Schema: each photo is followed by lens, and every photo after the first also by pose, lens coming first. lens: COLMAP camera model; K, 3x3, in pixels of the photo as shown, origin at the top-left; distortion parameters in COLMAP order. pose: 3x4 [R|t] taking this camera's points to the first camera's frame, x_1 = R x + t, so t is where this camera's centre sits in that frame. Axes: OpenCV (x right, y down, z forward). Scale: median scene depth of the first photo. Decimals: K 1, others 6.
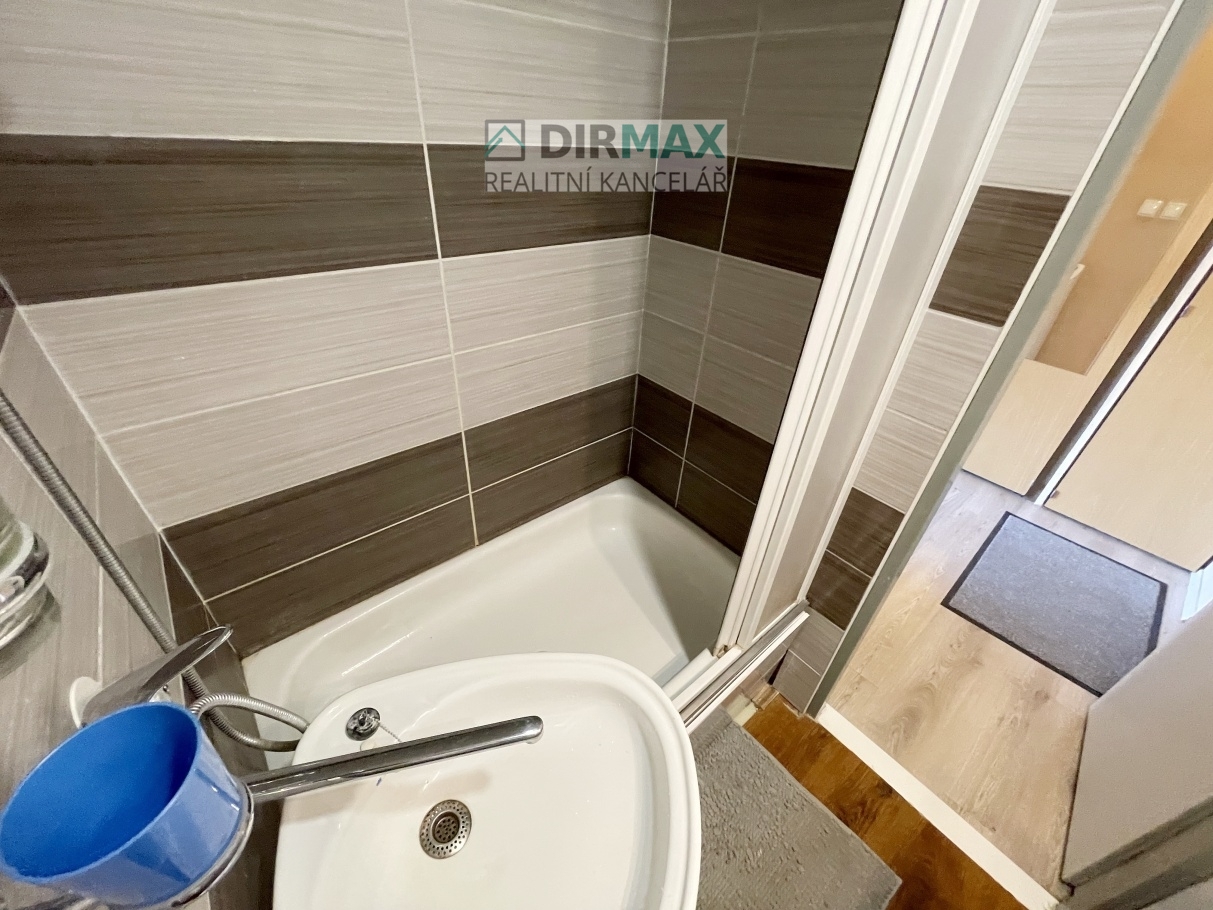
lens RADIAL K [[489.2, 0, 606.8], [0, 489.2, 453.7], [0, 0, 1]] dist [-0.002731, -0.000469]
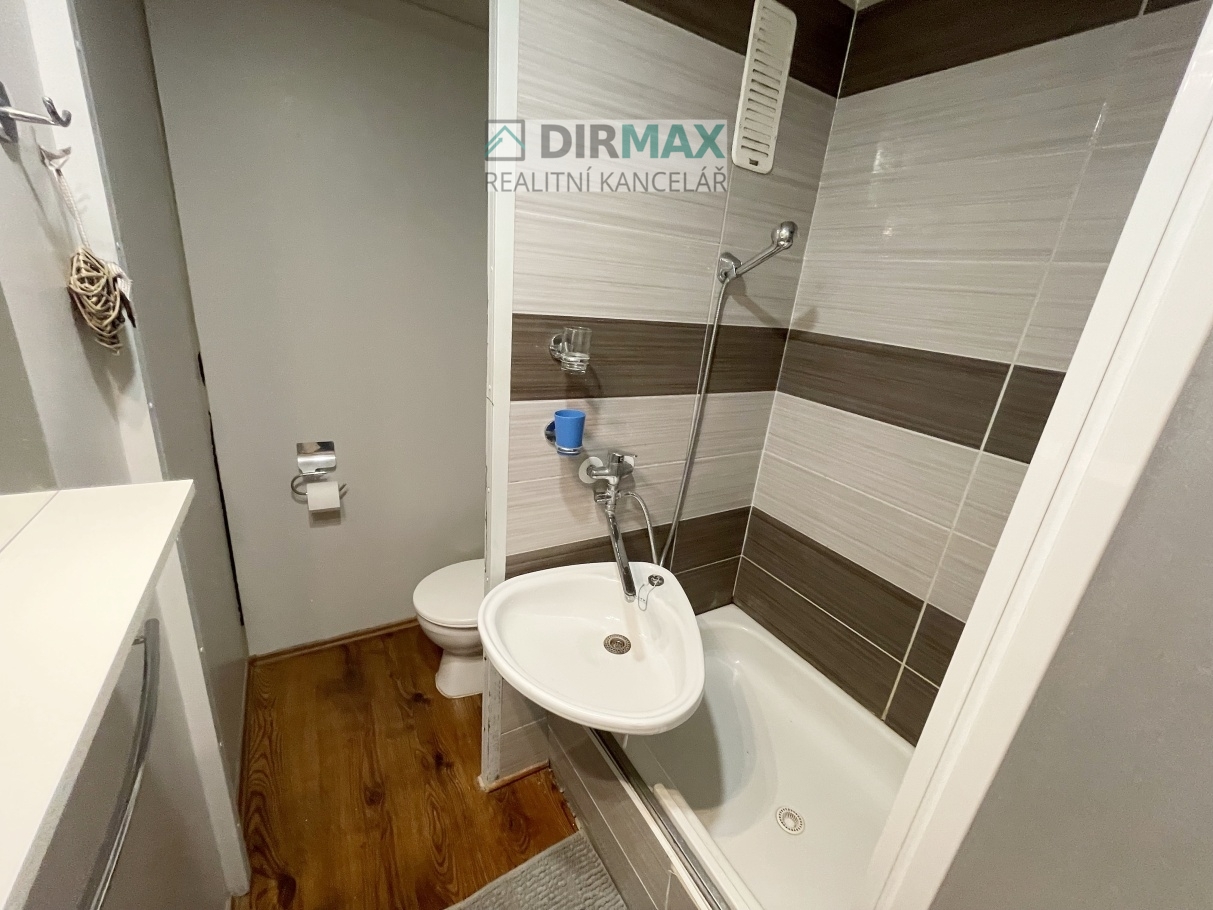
lens RADIAL K [[489.2, 0, 604.5], [0, 489.2, 450.8], [0, 0, 1]] dist [-0.002731, -0.000469]
pose [[-0.158957, 0.253619, -0.954154, 0.849951], [-0.641235, 0.708330, 0.295104, -0.168220], [0.750700, 0.658745, 0.050035, 0.282217]]
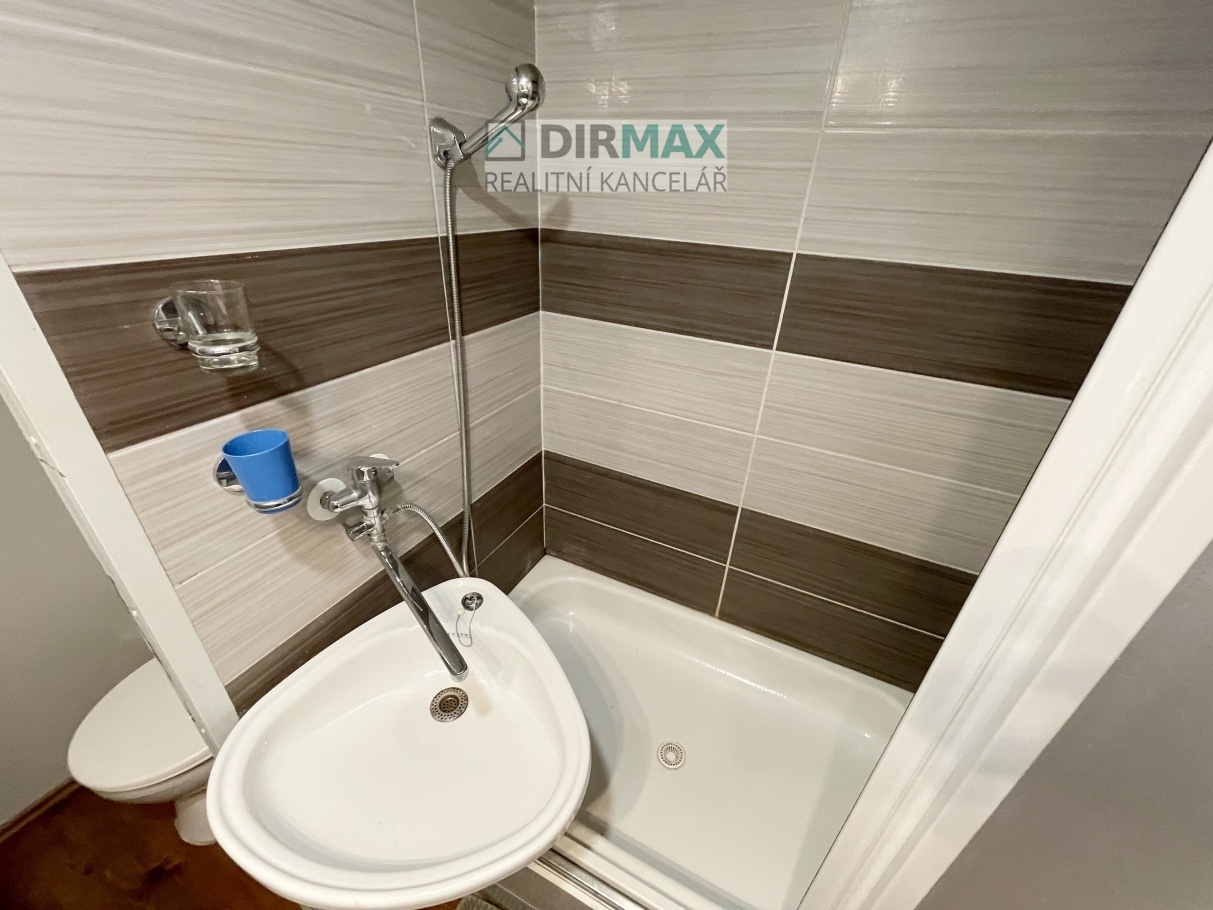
lens RADIAL K [[489.2, 0, 605.4], [0, 489.2, 450.8], [0, 0, 1]] dist [-0.002731, -0.000469]
pose [[0.403108, 0.402259, -0.822004, 0.465972], [-0.538241, 0.830650, 0.142539, -0.164770], [0.740135, 0.384978, 0.551354, 0.214678]]
